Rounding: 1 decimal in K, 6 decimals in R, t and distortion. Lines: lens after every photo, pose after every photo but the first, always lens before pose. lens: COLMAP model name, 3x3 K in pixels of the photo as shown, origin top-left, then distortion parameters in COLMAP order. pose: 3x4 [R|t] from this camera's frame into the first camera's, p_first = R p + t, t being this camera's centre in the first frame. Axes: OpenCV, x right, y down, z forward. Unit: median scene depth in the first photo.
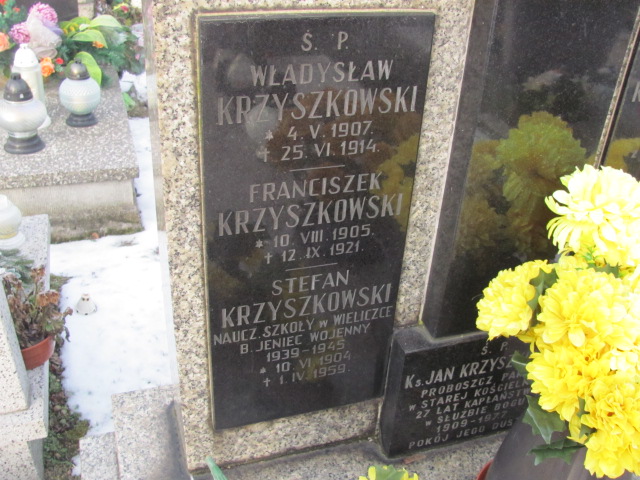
lens RADIAL K [[668.6, 0, 320.0], [0, 668.6, 240.0], [0, 0, 1]] dist [-0.235835, 0.296016]
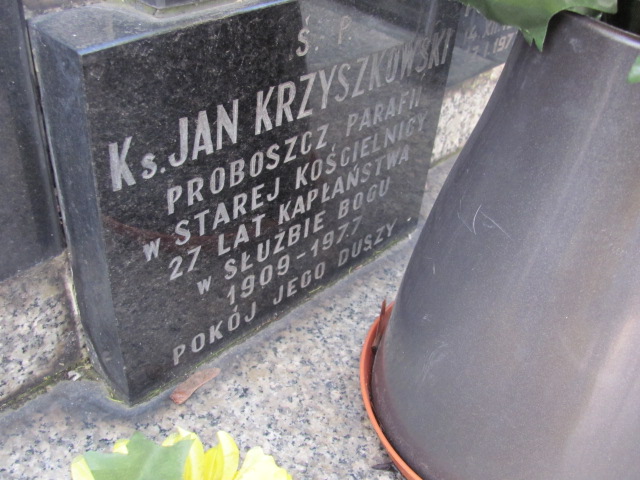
lens RADIAL K [[668.6, 0, 320.0], [0, 668.6, 240.0], [0, 0, 1]] dist [-0.235835, 0.296016]
pose [[0.875604, -0.275000, 0.397104, 0.078682], [0.222187, 0.959280, 0.174399, 0.203713], [-0.428894, -0.064473, 0.901051, 0.628529]]
